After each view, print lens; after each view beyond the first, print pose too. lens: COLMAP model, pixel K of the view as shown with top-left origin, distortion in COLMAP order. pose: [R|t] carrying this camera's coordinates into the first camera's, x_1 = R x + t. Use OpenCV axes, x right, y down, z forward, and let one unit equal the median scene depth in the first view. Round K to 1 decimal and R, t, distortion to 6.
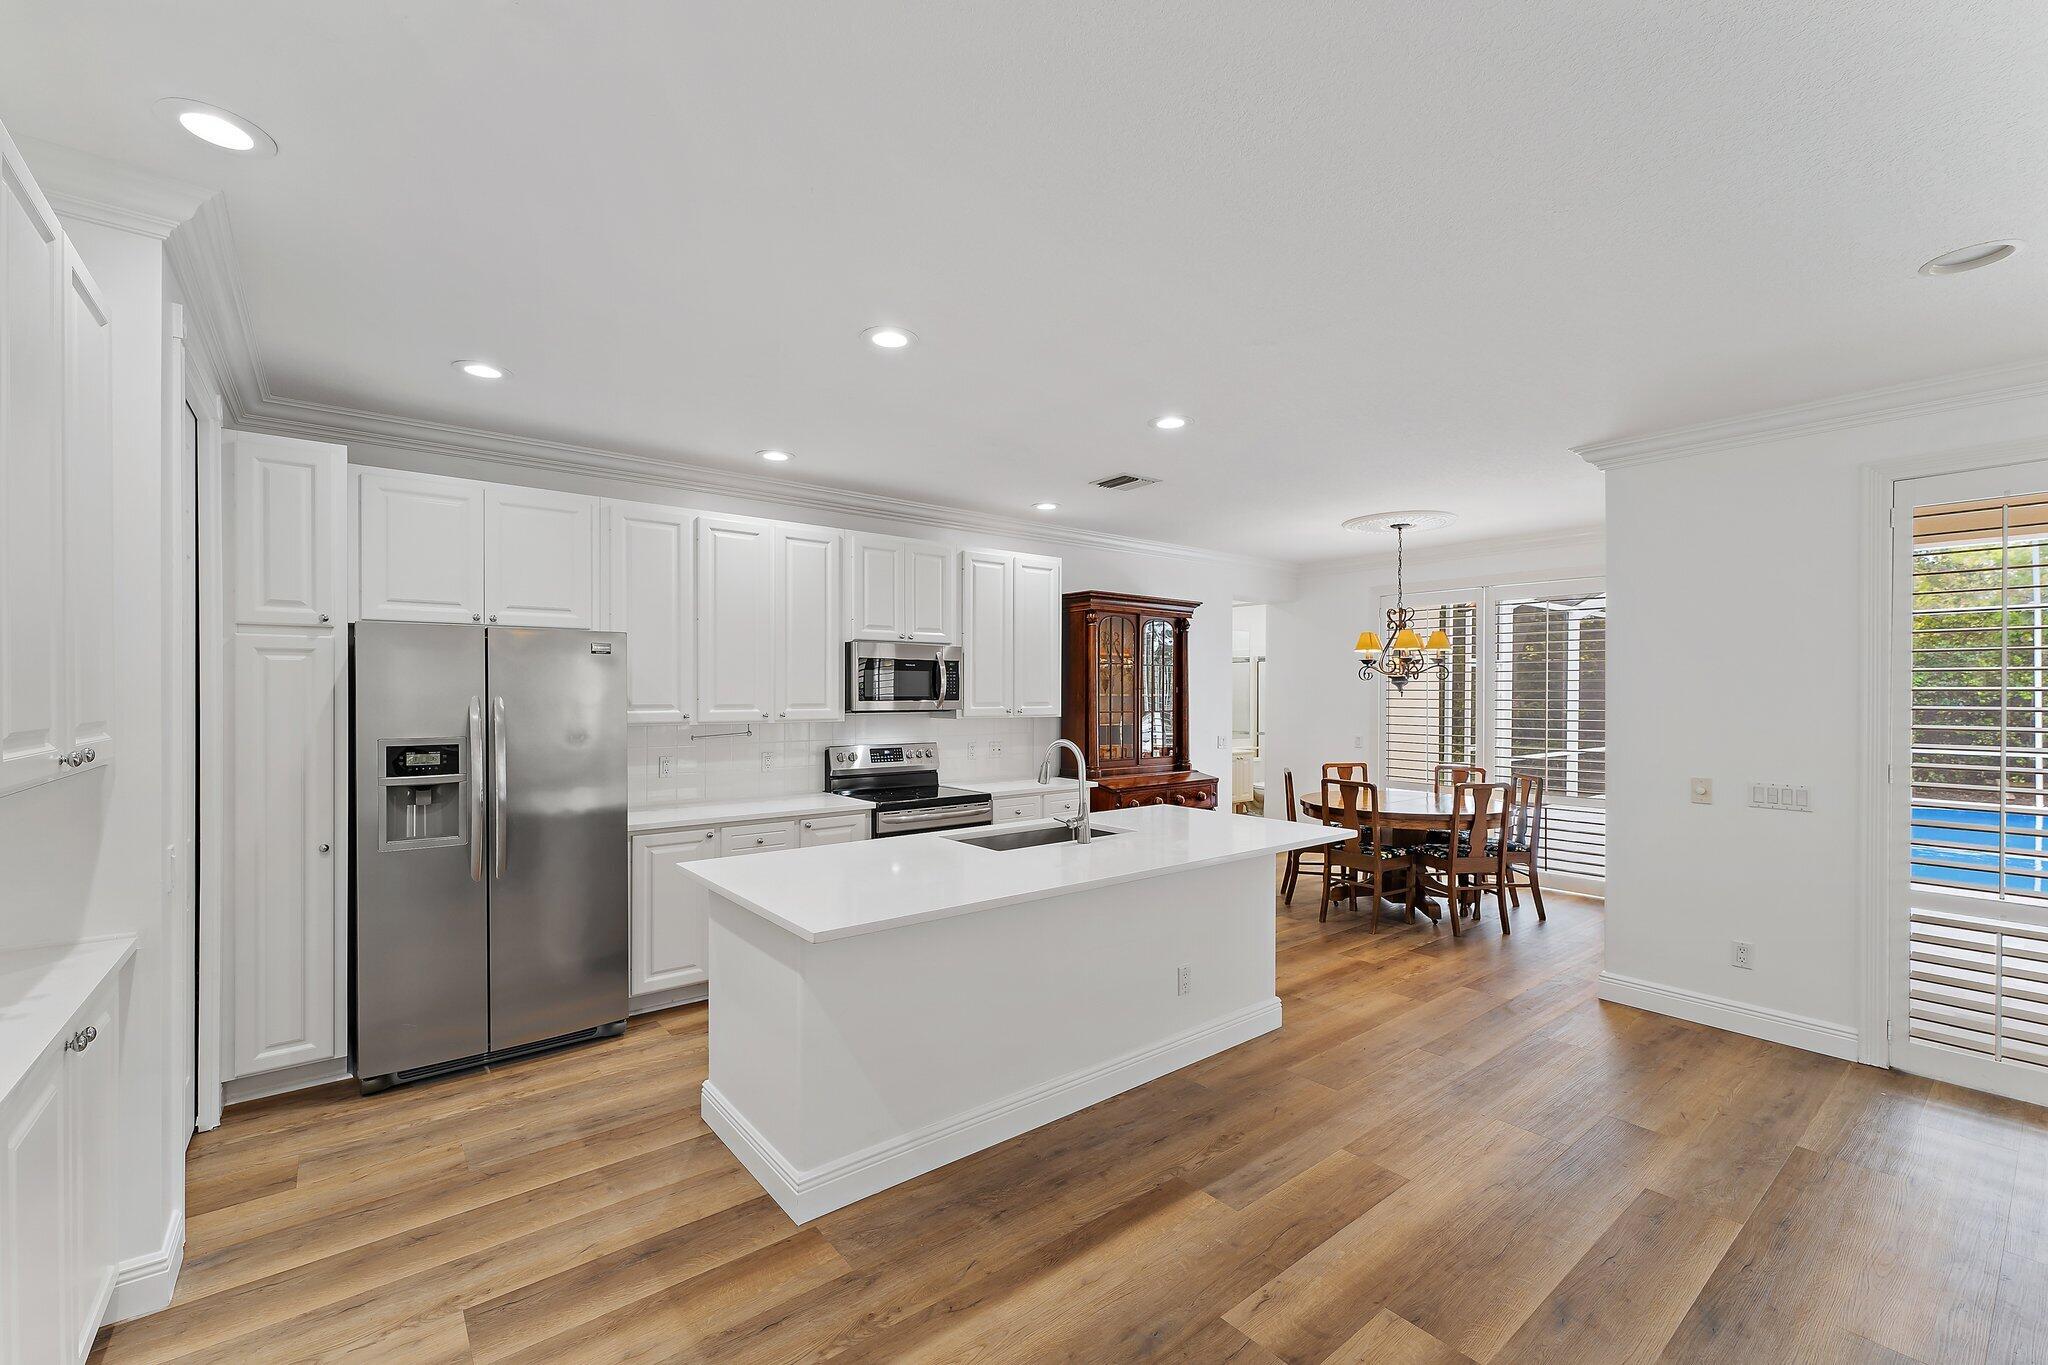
lens RADIAL K [[811.0, 0, 997.0], [0, 811.0, 692.1], [0, 0, 1]] dist [-0.000731, 0.000156]
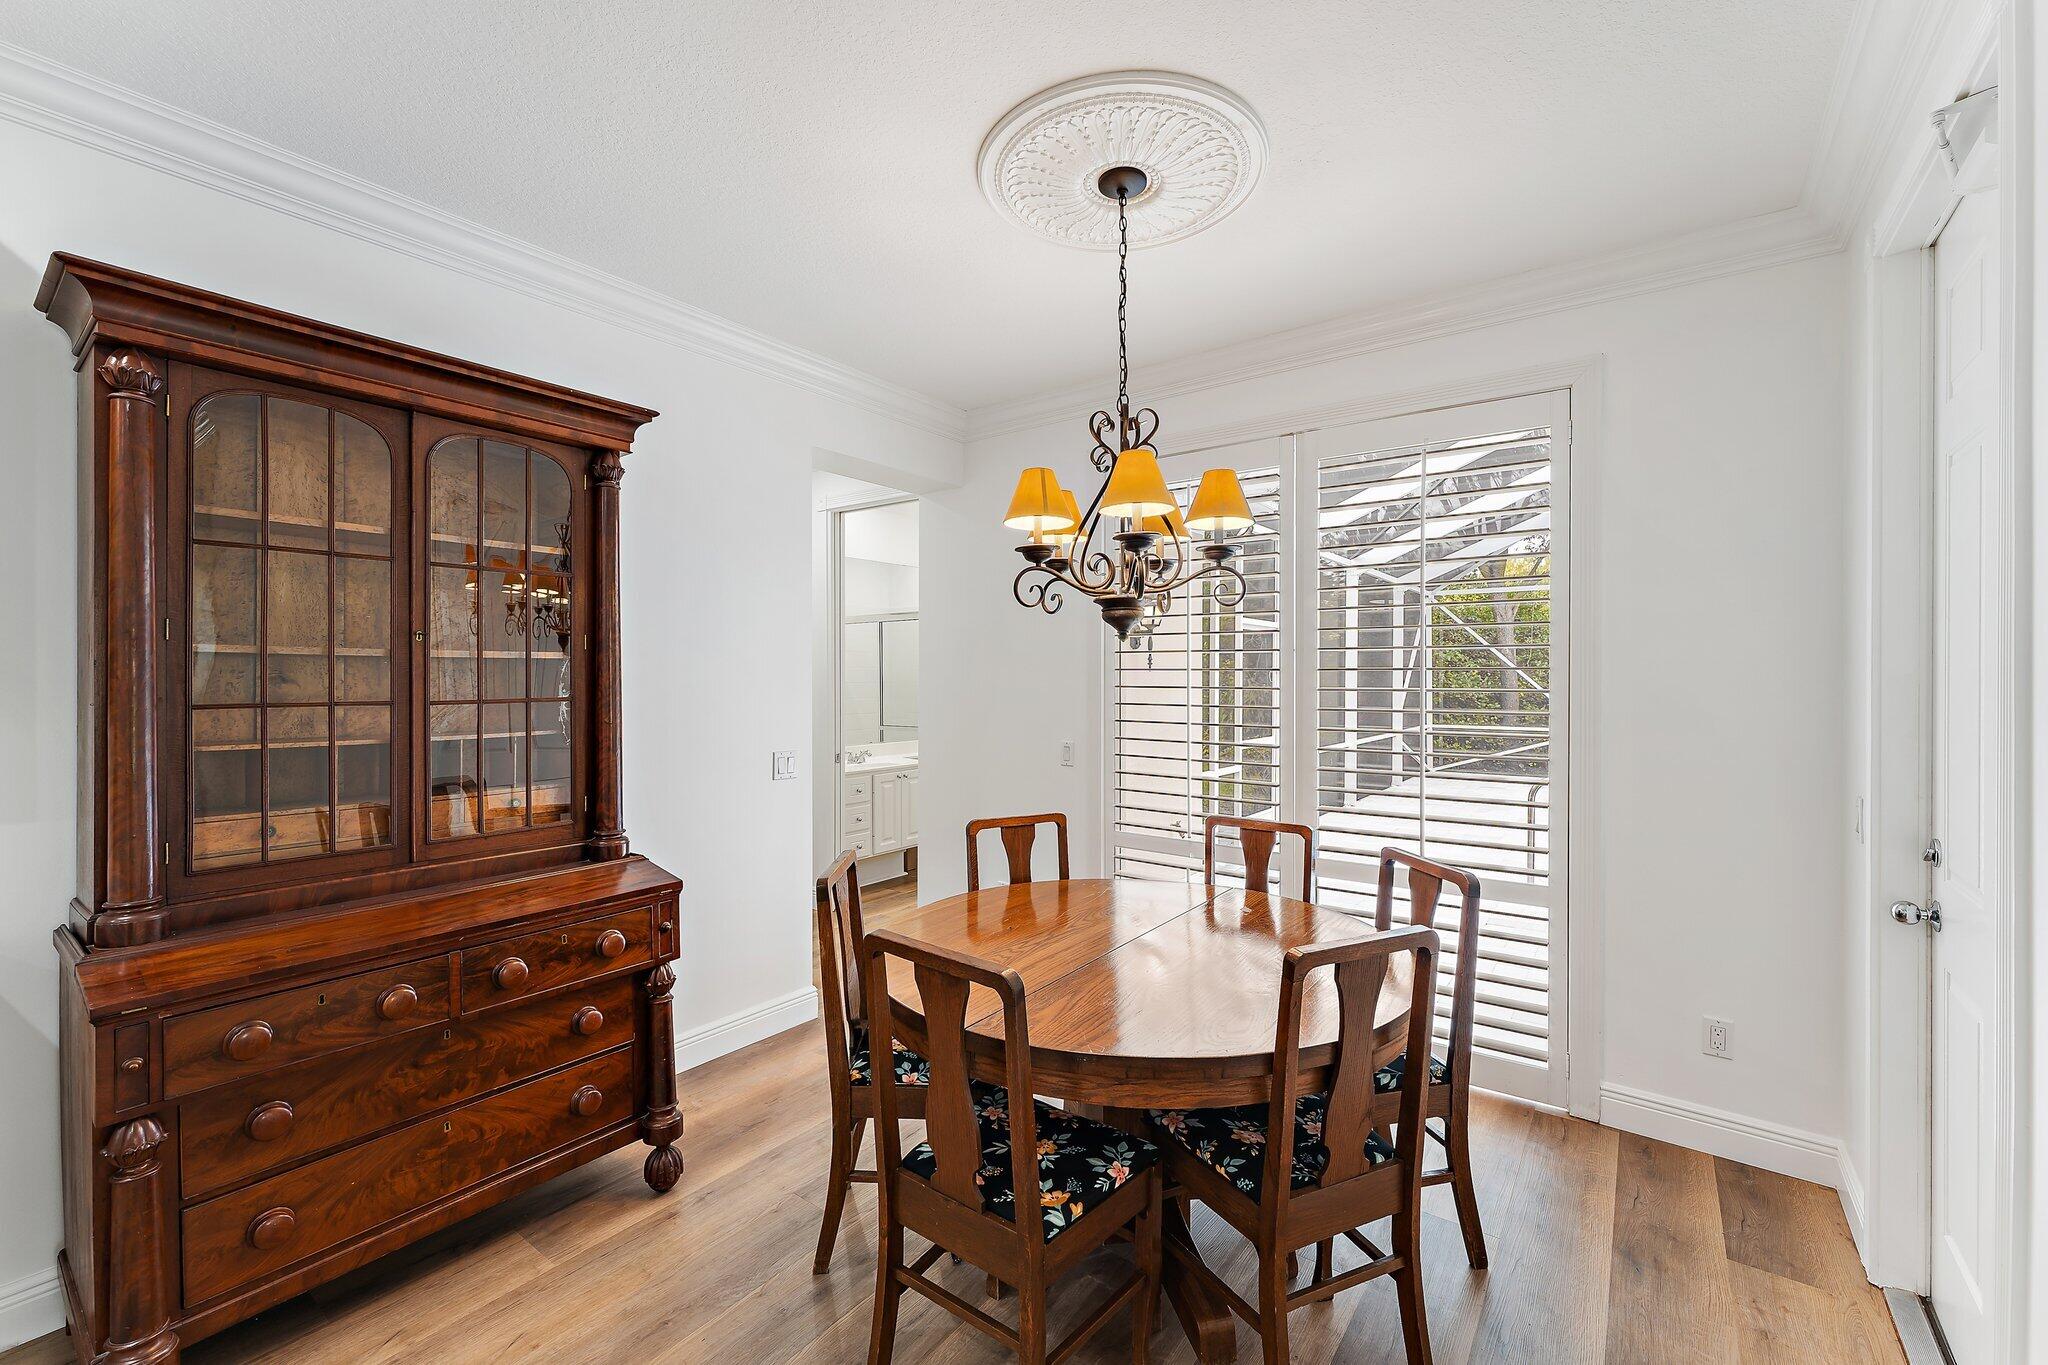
lens RADIAL K [[872.4, 0, 1024.0], [0, 872.4, 682.5], [0, 0, 1]] dist [-0.000686, 0.000049]
pose [[0.954875, -0.005611, 0.296954, 0.362372], [0.003180, 0.999957, 0.008670, 0.015280], [-0.296990, -0.007334, 0.954853, 0.687430]]
